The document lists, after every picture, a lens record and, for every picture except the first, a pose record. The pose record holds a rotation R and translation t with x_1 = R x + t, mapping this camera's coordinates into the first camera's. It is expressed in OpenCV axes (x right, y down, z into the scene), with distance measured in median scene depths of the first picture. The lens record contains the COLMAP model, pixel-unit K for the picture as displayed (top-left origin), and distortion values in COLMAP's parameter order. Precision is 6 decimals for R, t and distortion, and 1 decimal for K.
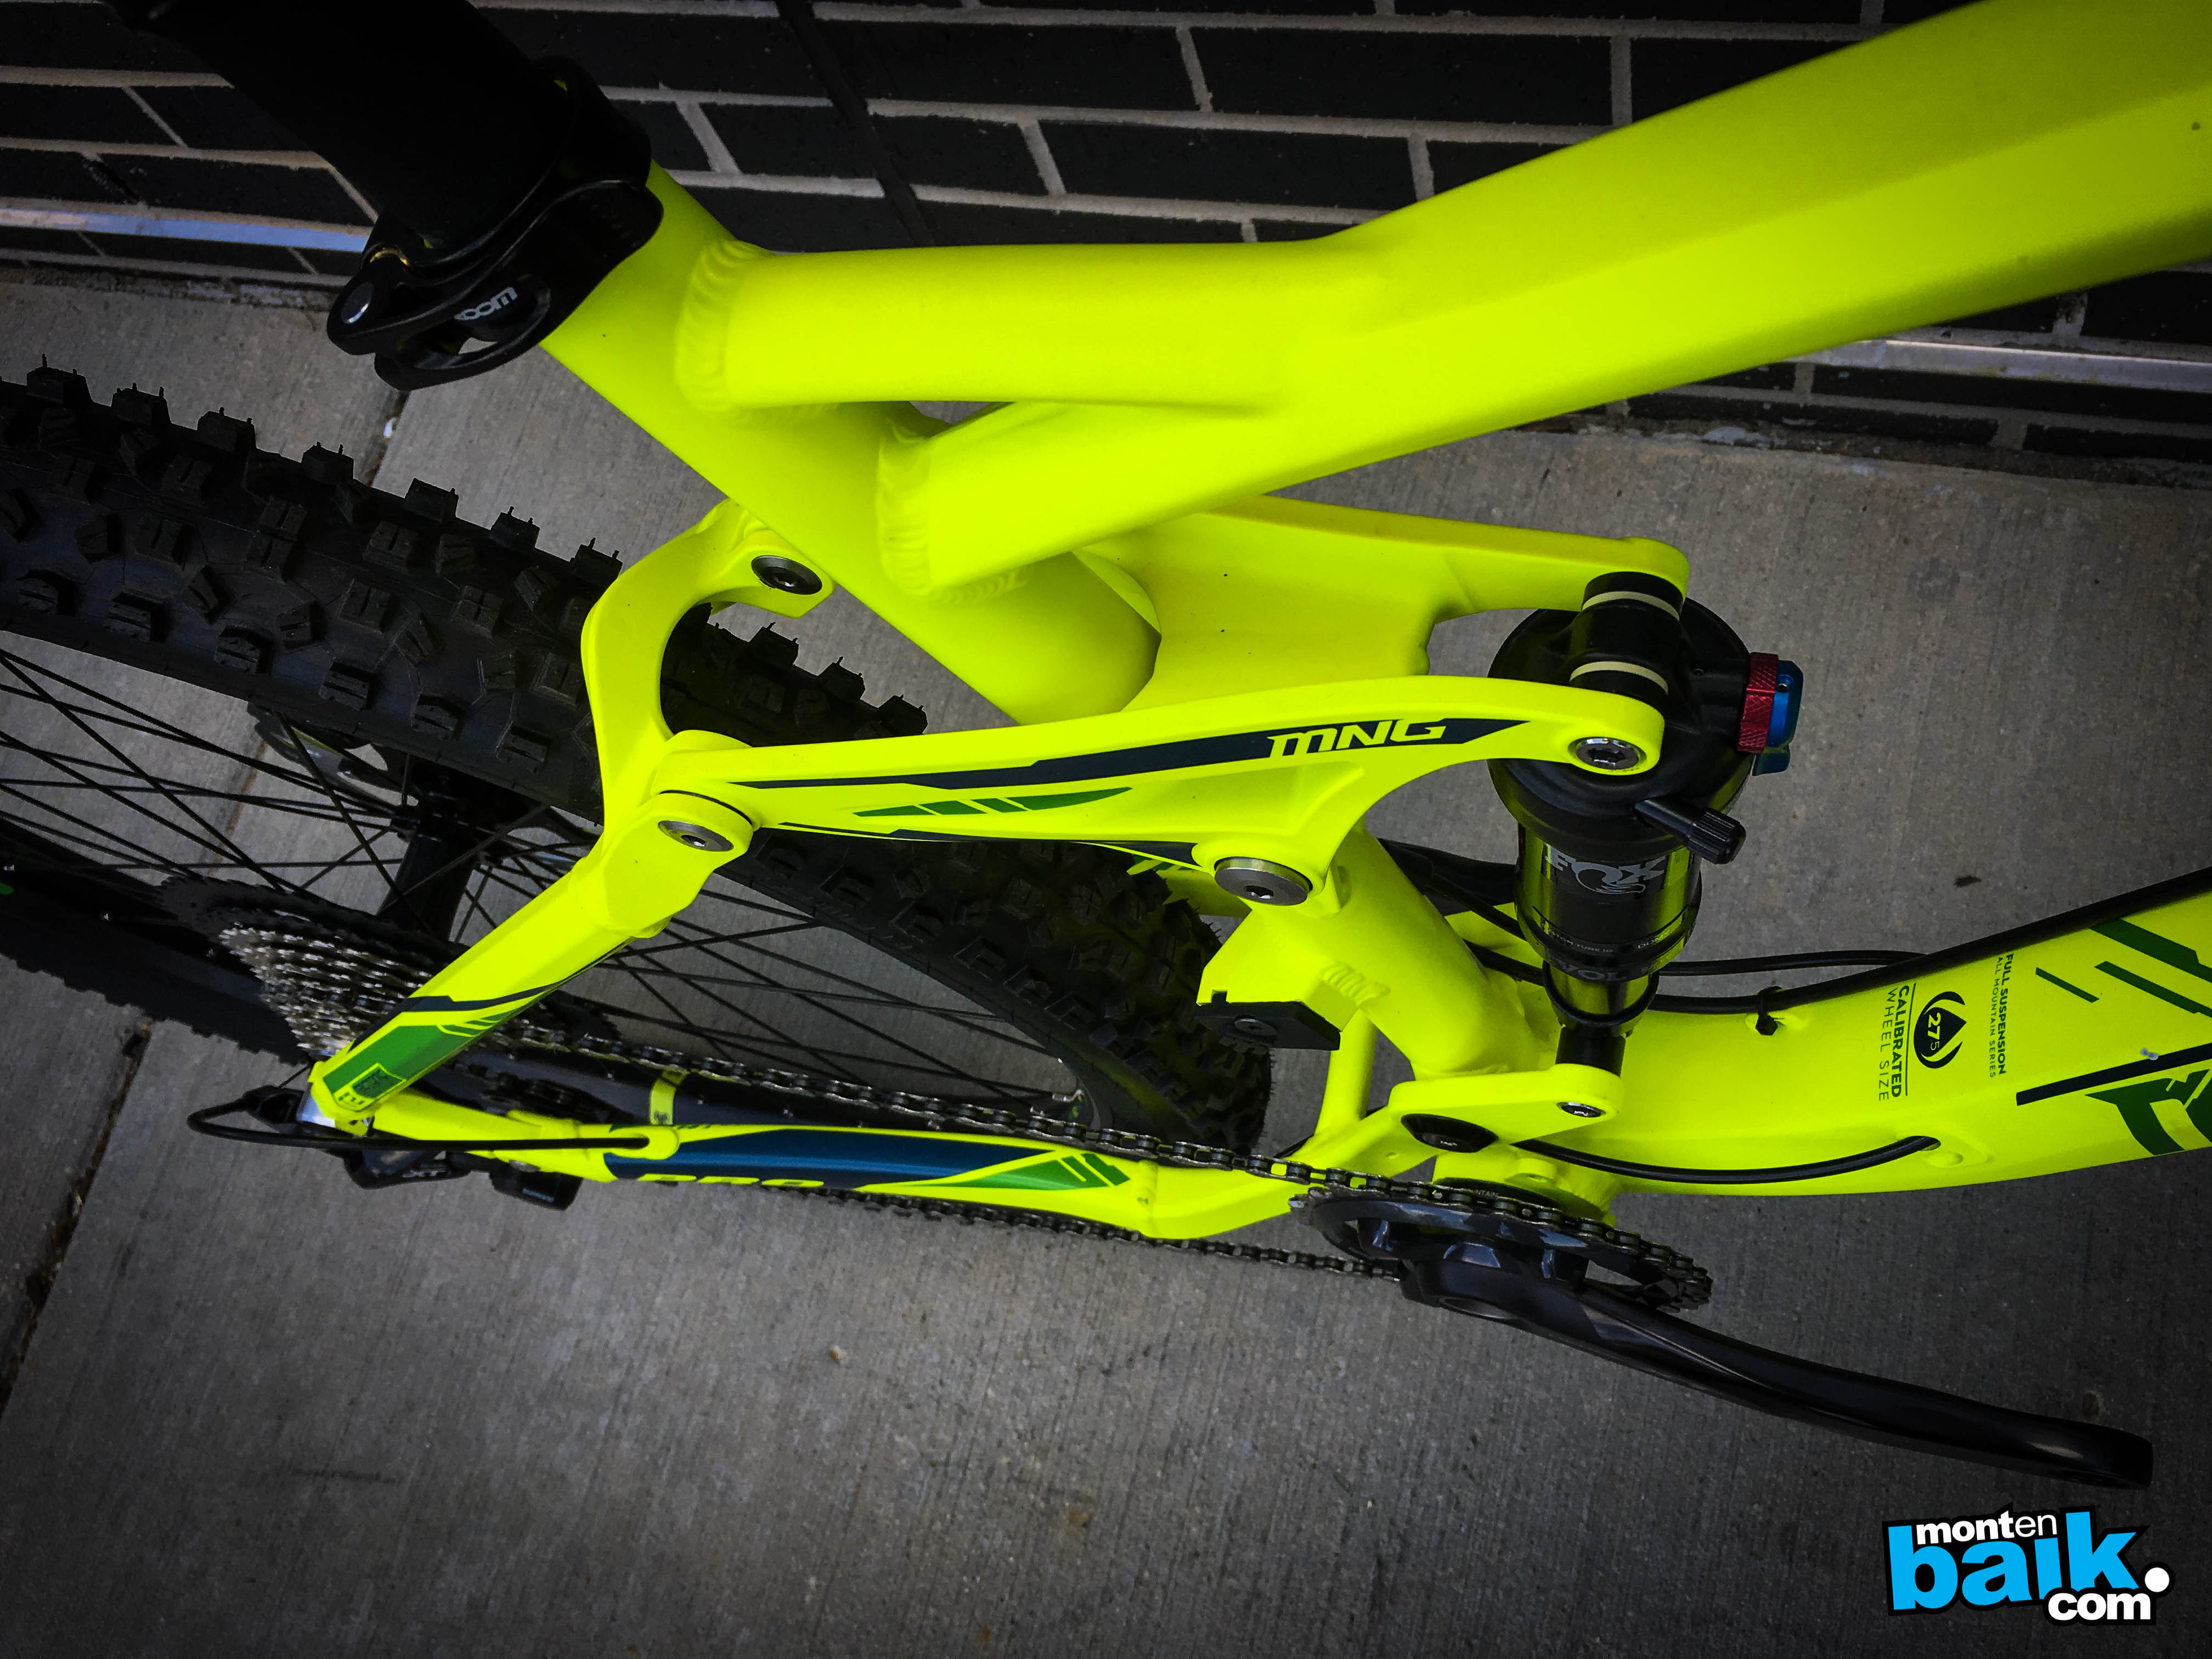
lens RADIAL K [[1907.8, 0, 1110.9], [0, 1907.8, 828.7], [0, 0, 1]] dist [0.073317, -0.112577]
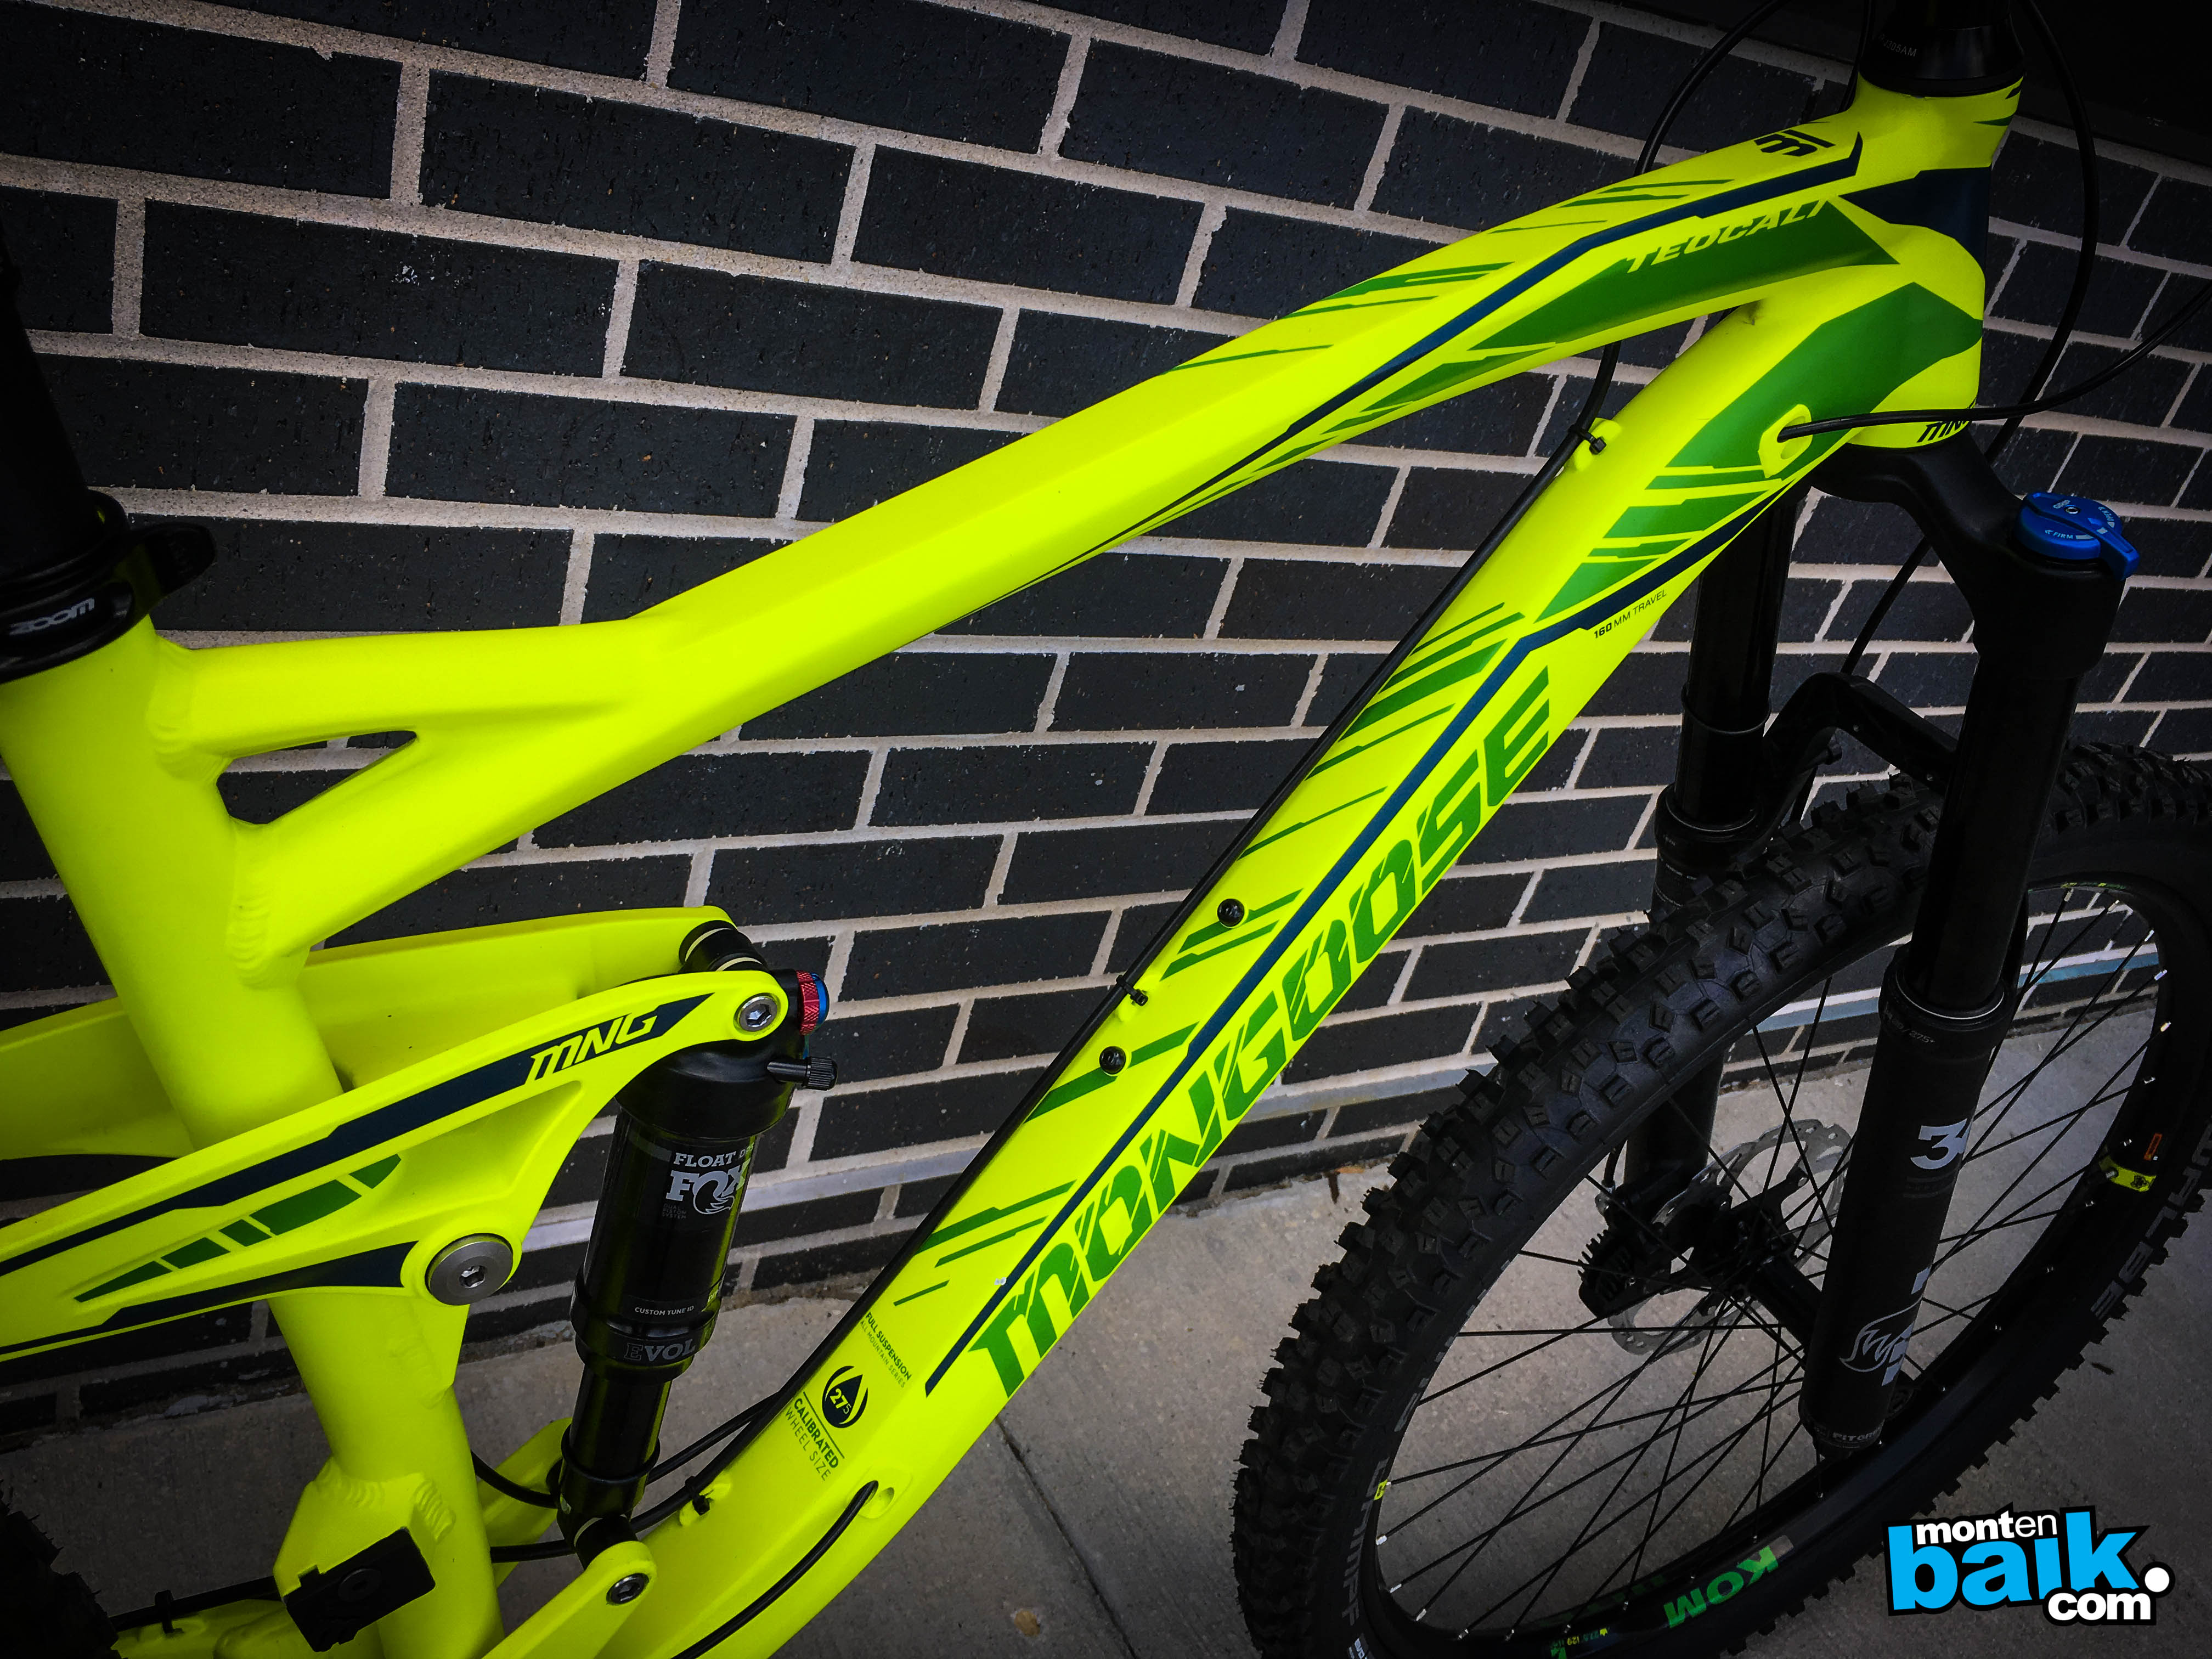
lens RADIAL K [[1907.8, 0, 1128.7], [0, 1907.8, 832.3], [0, 0, 1]] dist [0.073317, -0.112577]
pose [[0.563939, 0.024224, 0.825461, -0.276440], [0.487419, 0.797127, -0.356387, 0.177228], [-0.666630, 0.603326, 0.437724, 0.025268]]
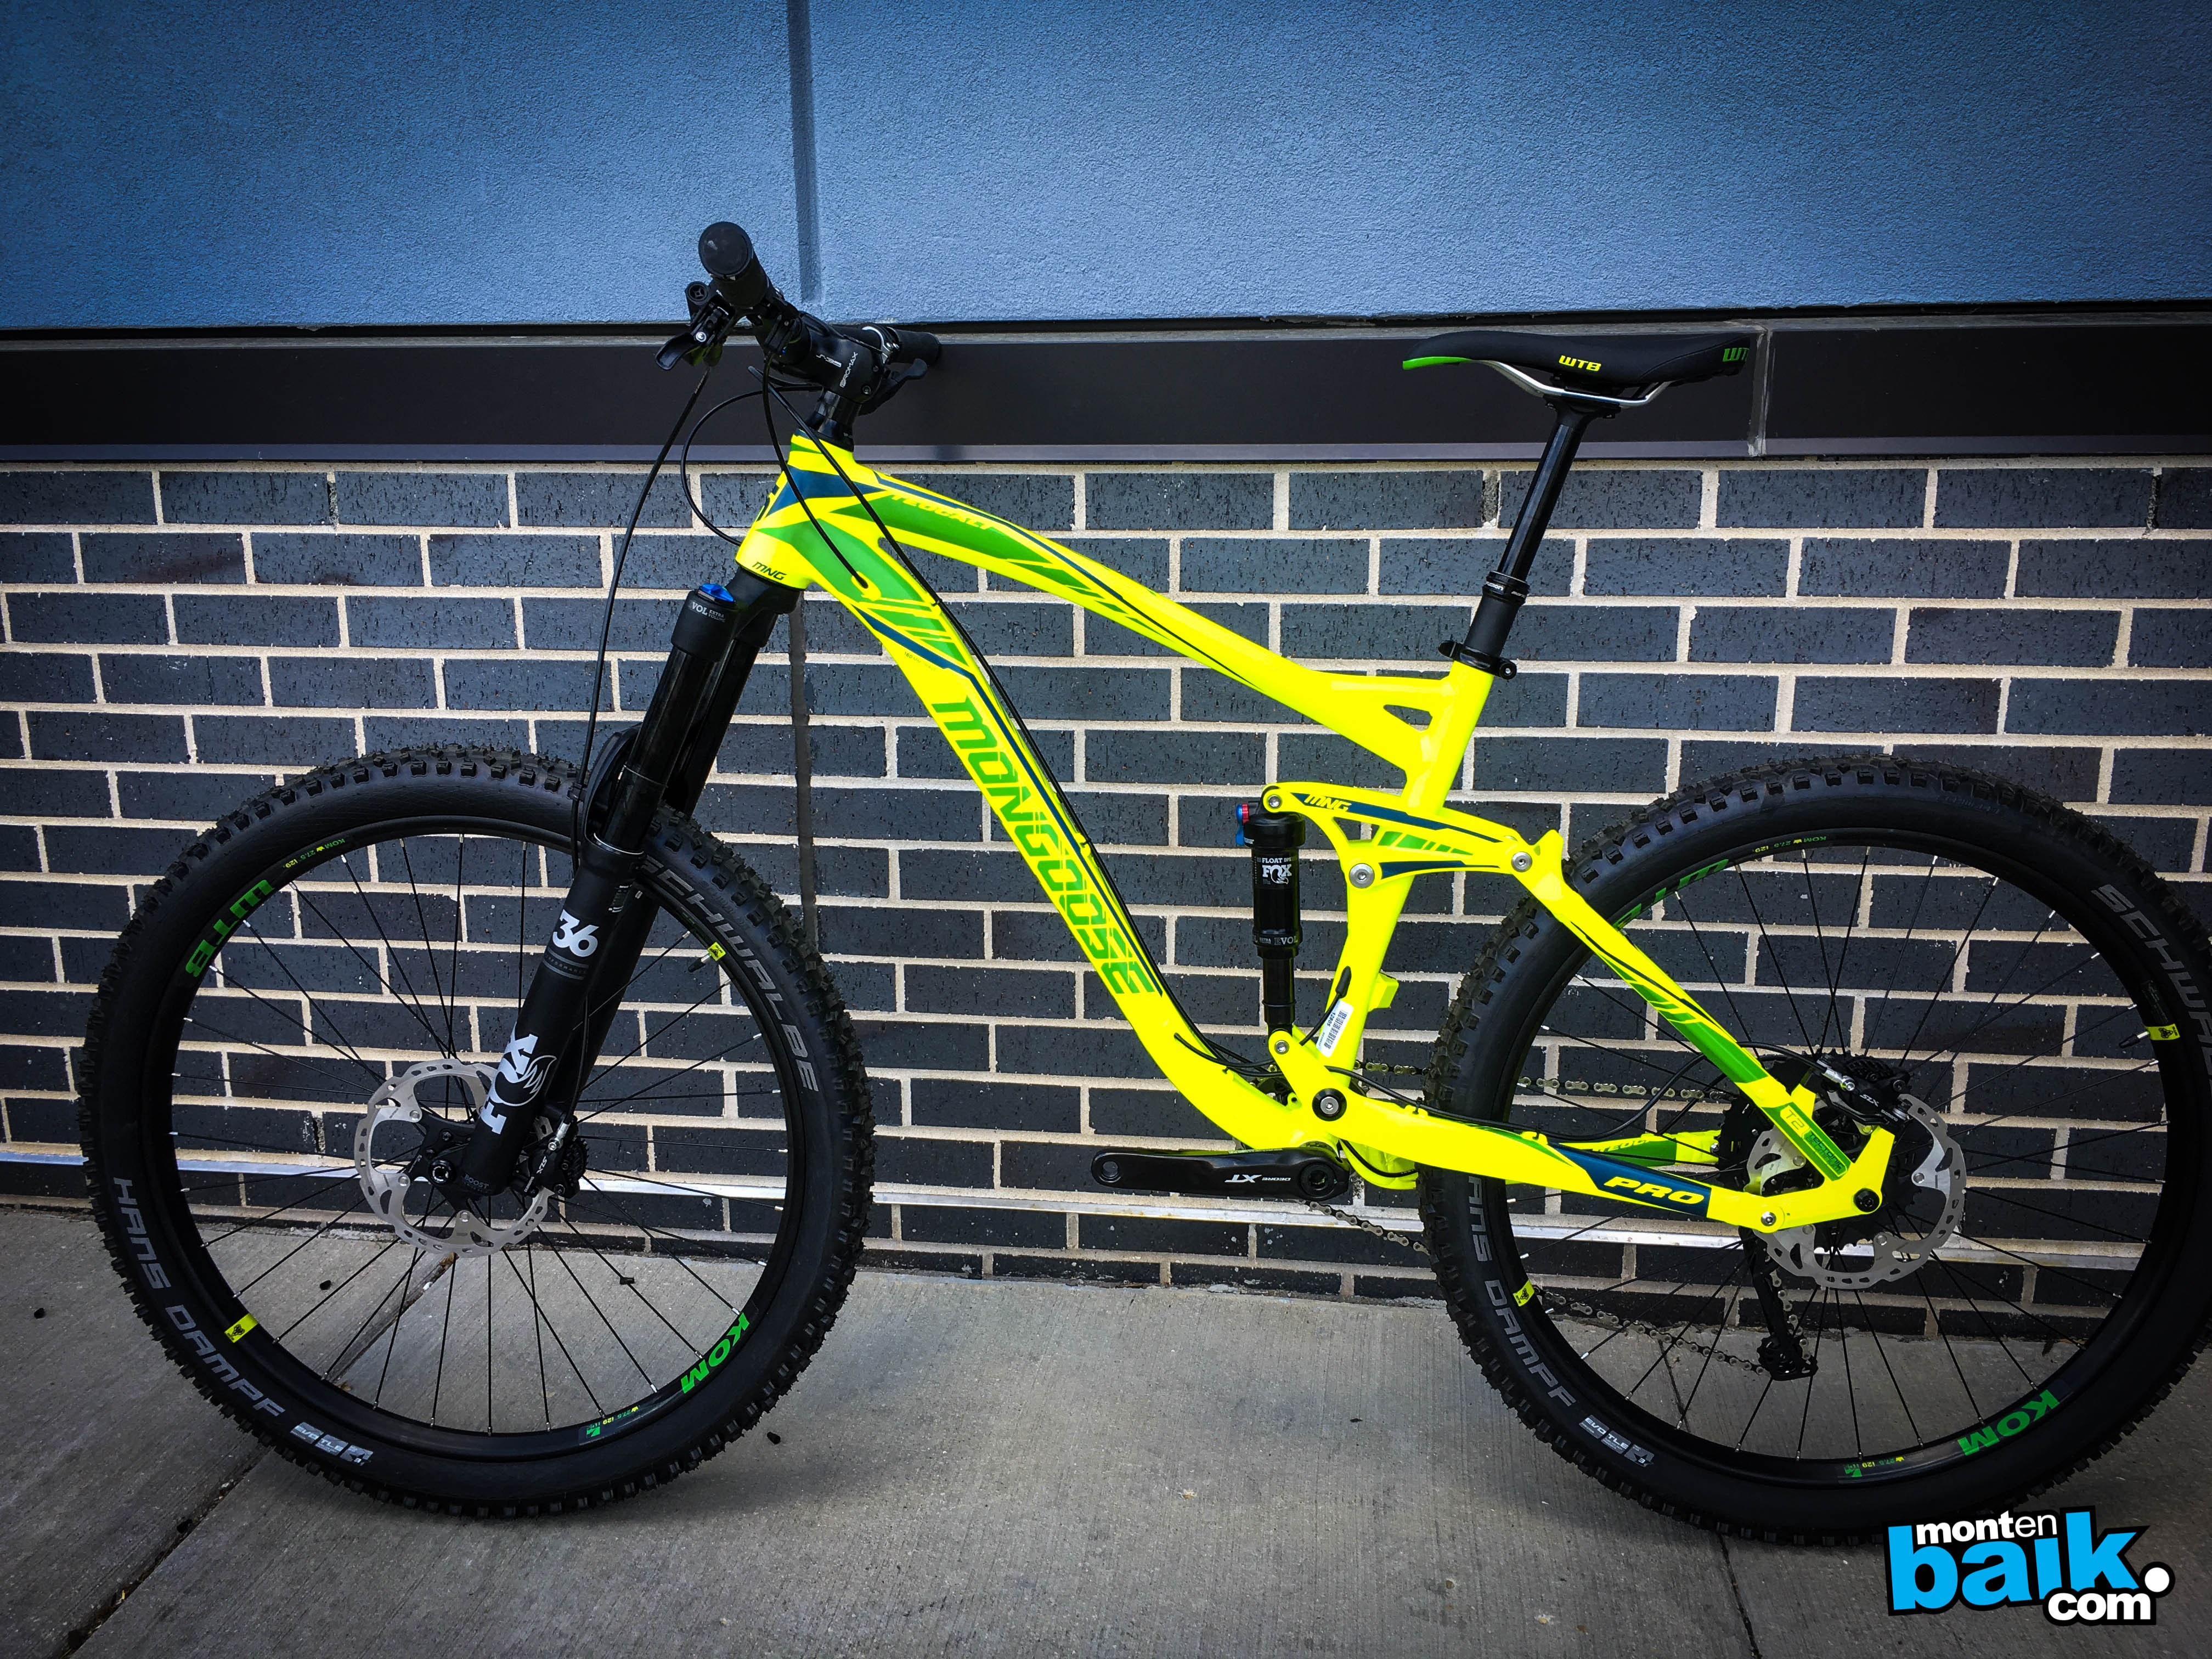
lens RADIAL K [[1907.8, 0, 1111.2], [0, 1907.8, 810.4], [0, 0, 1]] dist [0.073317, -0.112577]
pose [[0.958297, 0.215213, 0.188018, -0.284367], [0.037246, 0.558254, -0.828833, 1.240011], [-0.283338, 0.801271, 0.526957, -0.438929]]
